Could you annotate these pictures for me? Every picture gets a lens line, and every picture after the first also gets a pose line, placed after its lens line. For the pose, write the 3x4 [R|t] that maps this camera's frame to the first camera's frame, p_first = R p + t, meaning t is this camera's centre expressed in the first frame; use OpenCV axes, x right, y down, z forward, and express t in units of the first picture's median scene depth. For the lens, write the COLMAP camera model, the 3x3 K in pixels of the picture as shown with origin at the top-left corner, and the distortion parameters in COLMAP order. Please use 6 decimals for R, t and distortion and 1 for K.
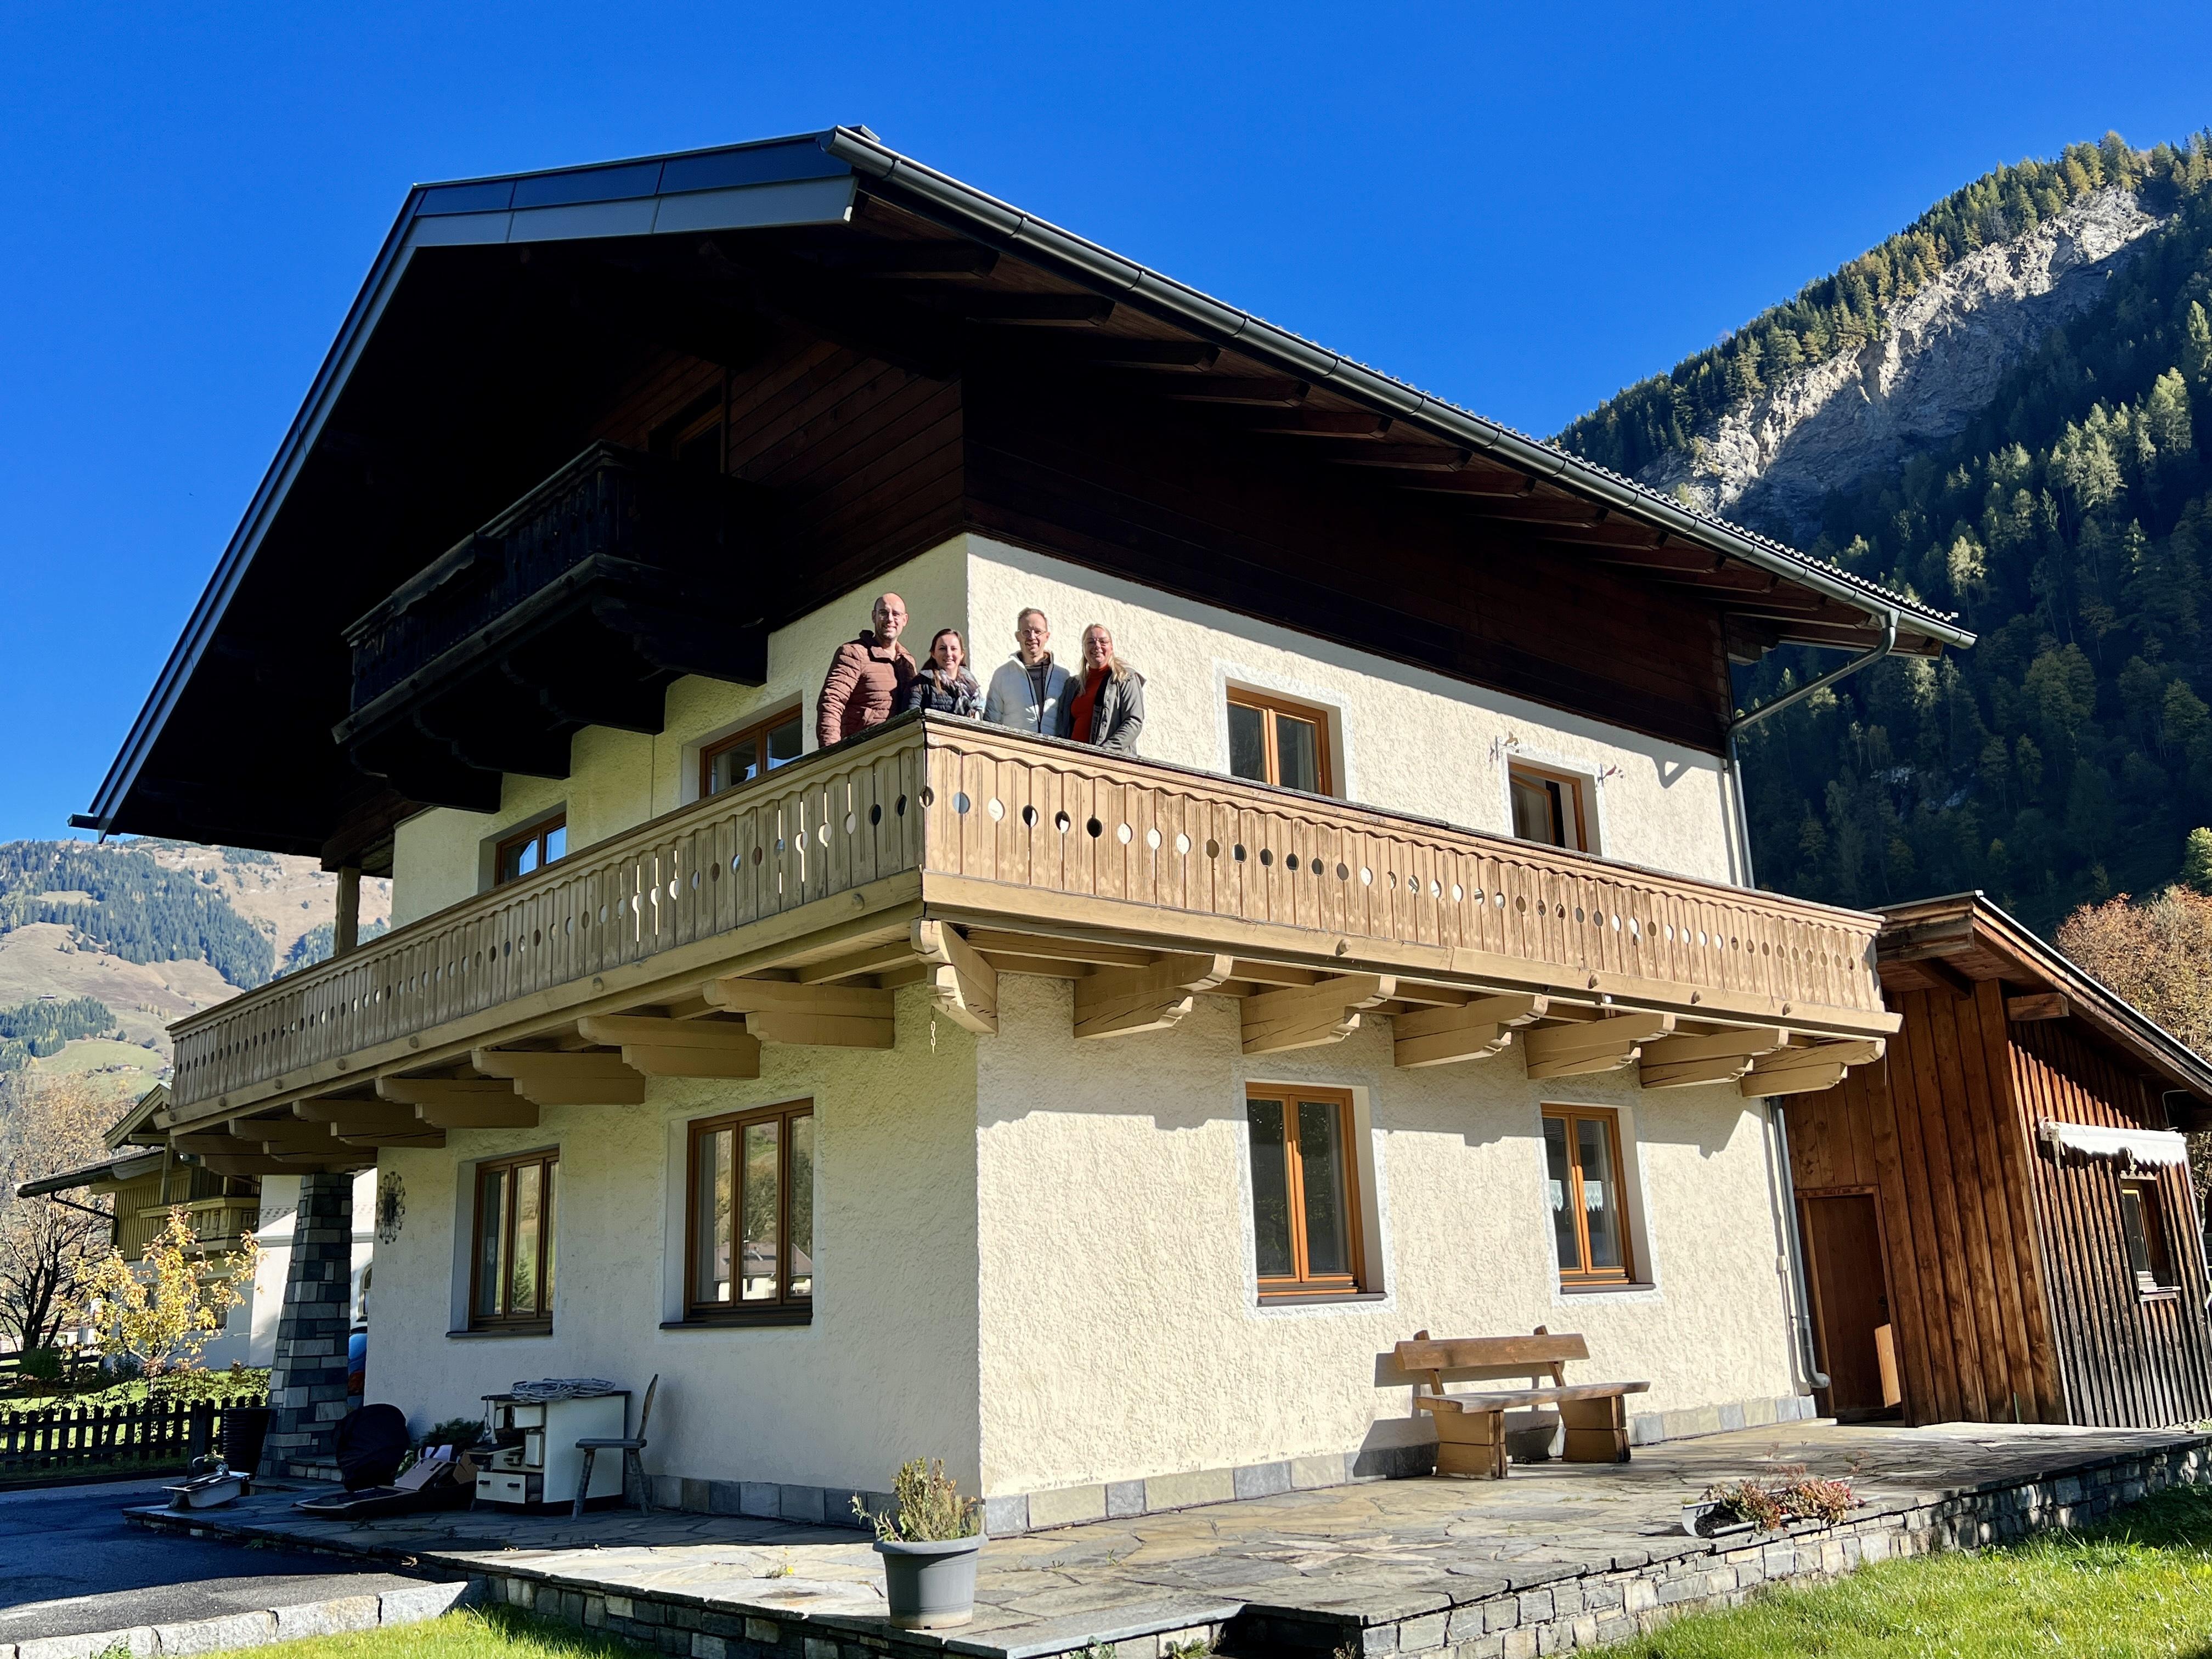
lens RADIAL K [[1867.9, 0, 1144.1], [0, 1867.9, 837.3], [0, 0, 1]] dist [0.036414, -0.015414]
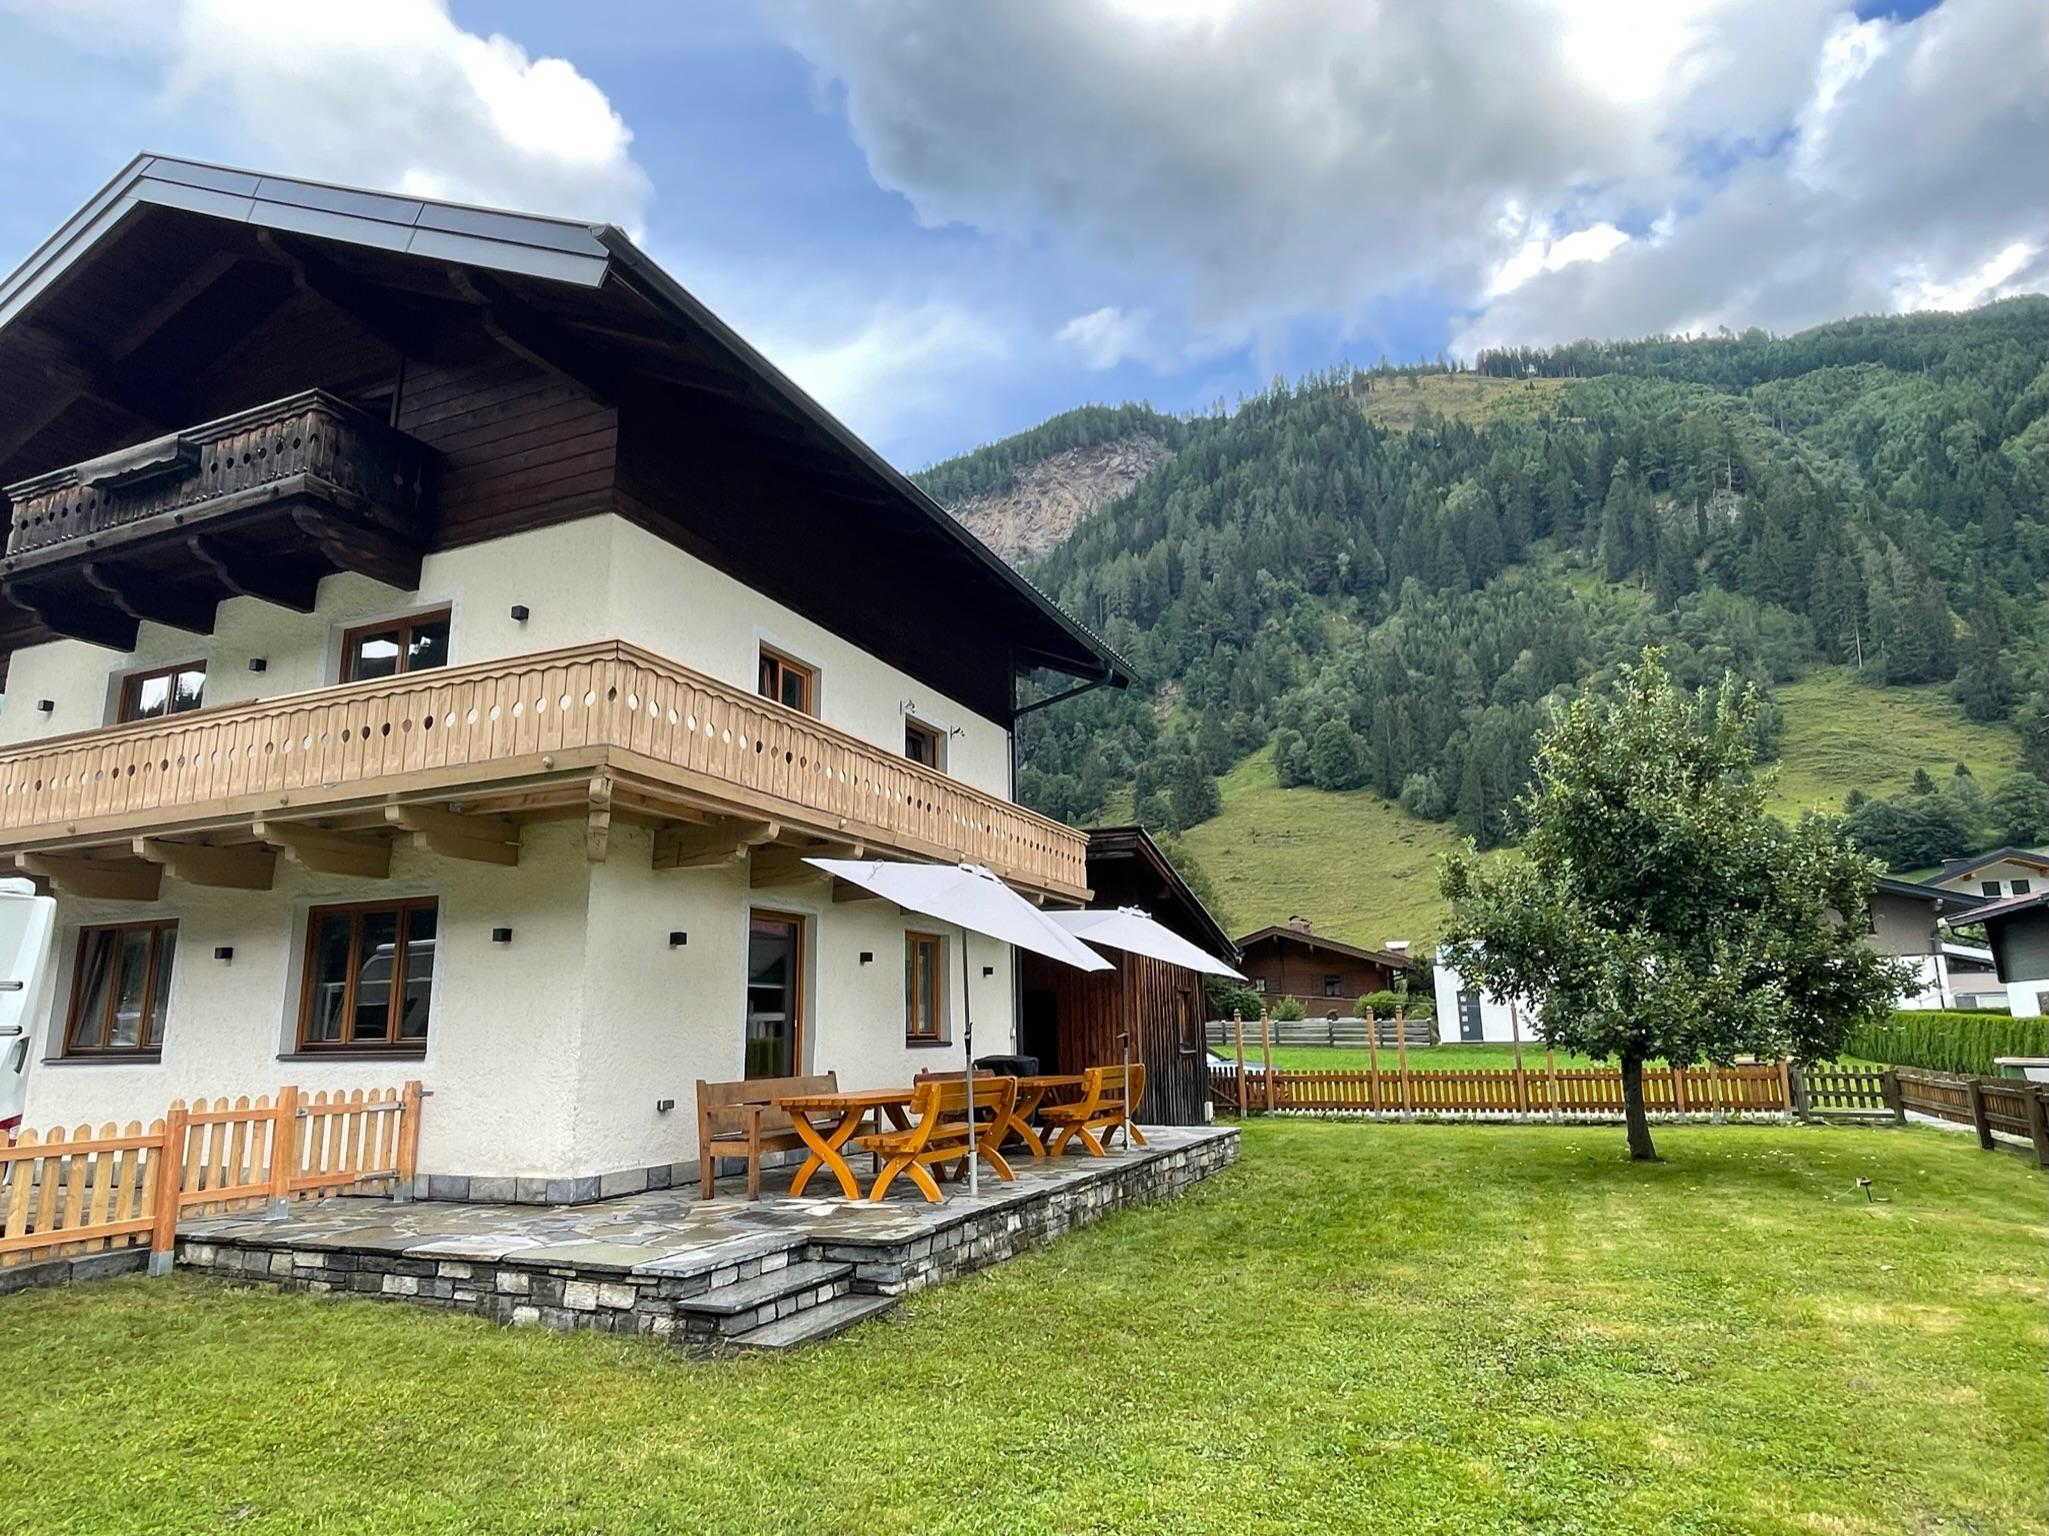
lens RADIAL K [[1209.5, 0, 1021.8], [0, 1209.5, 772.3], [0, 0, 1]] dist [0.001925, -0.003008]
pose [[0.909439, 0.112264, 0.400397, -0.138863], [-0.116584, 0.993087, -0.013639, 0.009764], [-0.399161, -0.034276, 0.916240, 0.010437]]
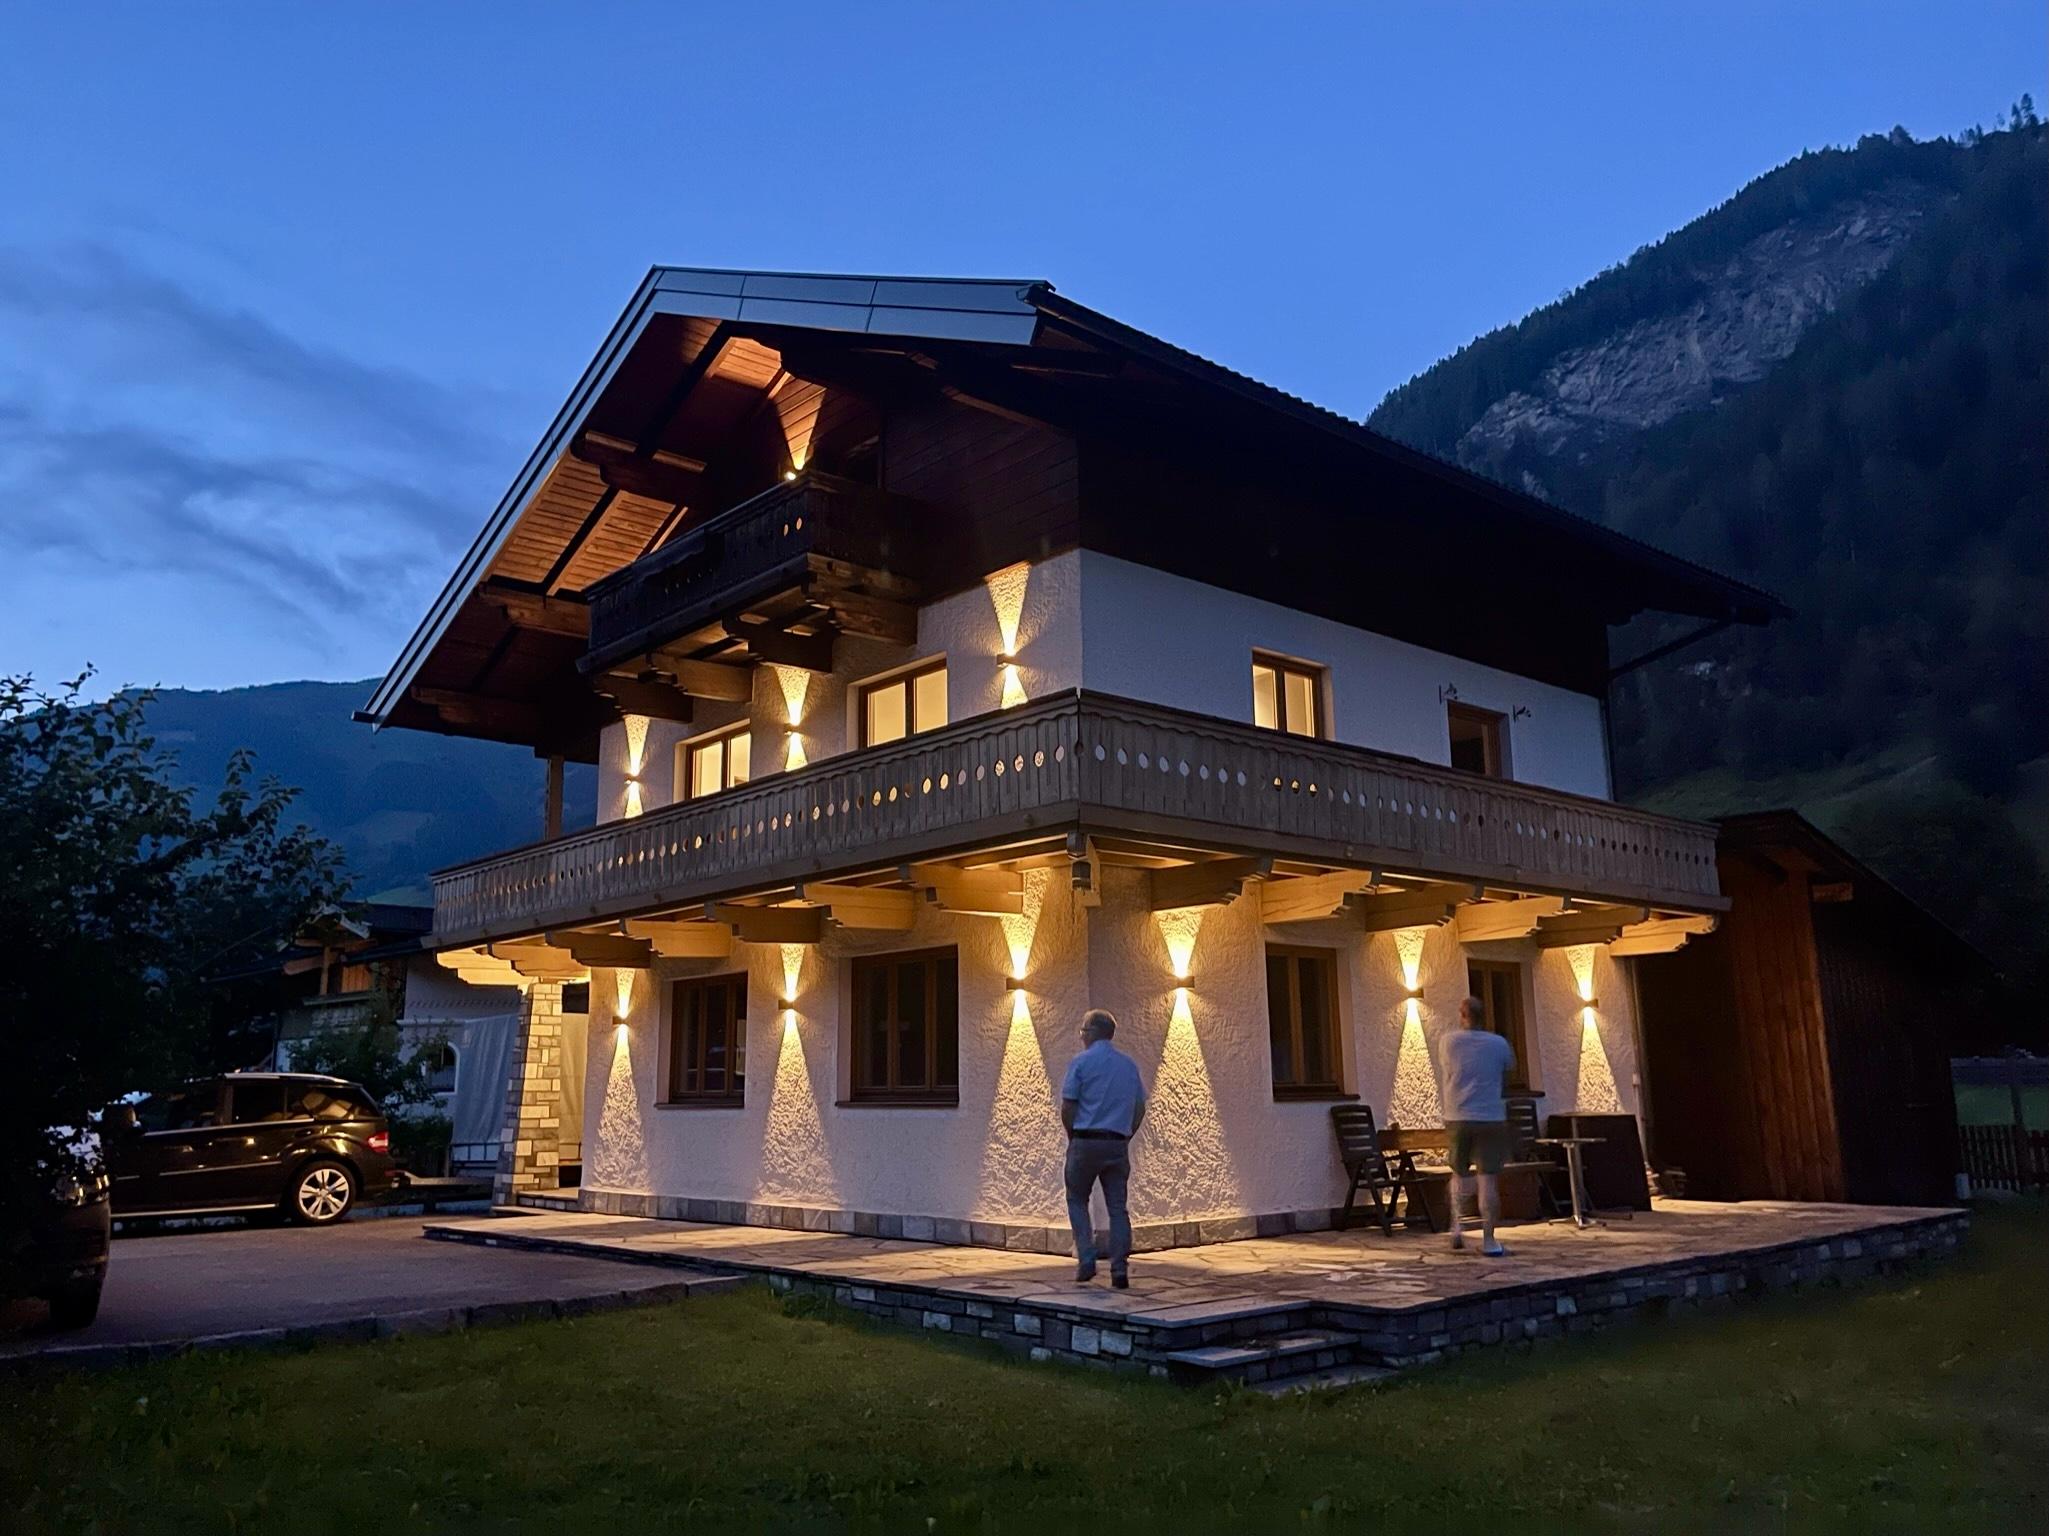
lens RADIAL K [[1560.9, 0, 1031.6], [0, 1560.9, 758.5], [0, 0, 1]] dist [0.039125, -0.009364]
pose [[0.999615, 0.021708, -0.017302, -0.093779], [-0.021092, 0.999163, 0.035054, -0.039300], [0.018048, -0.034675, 0.999236, -0.147308]]
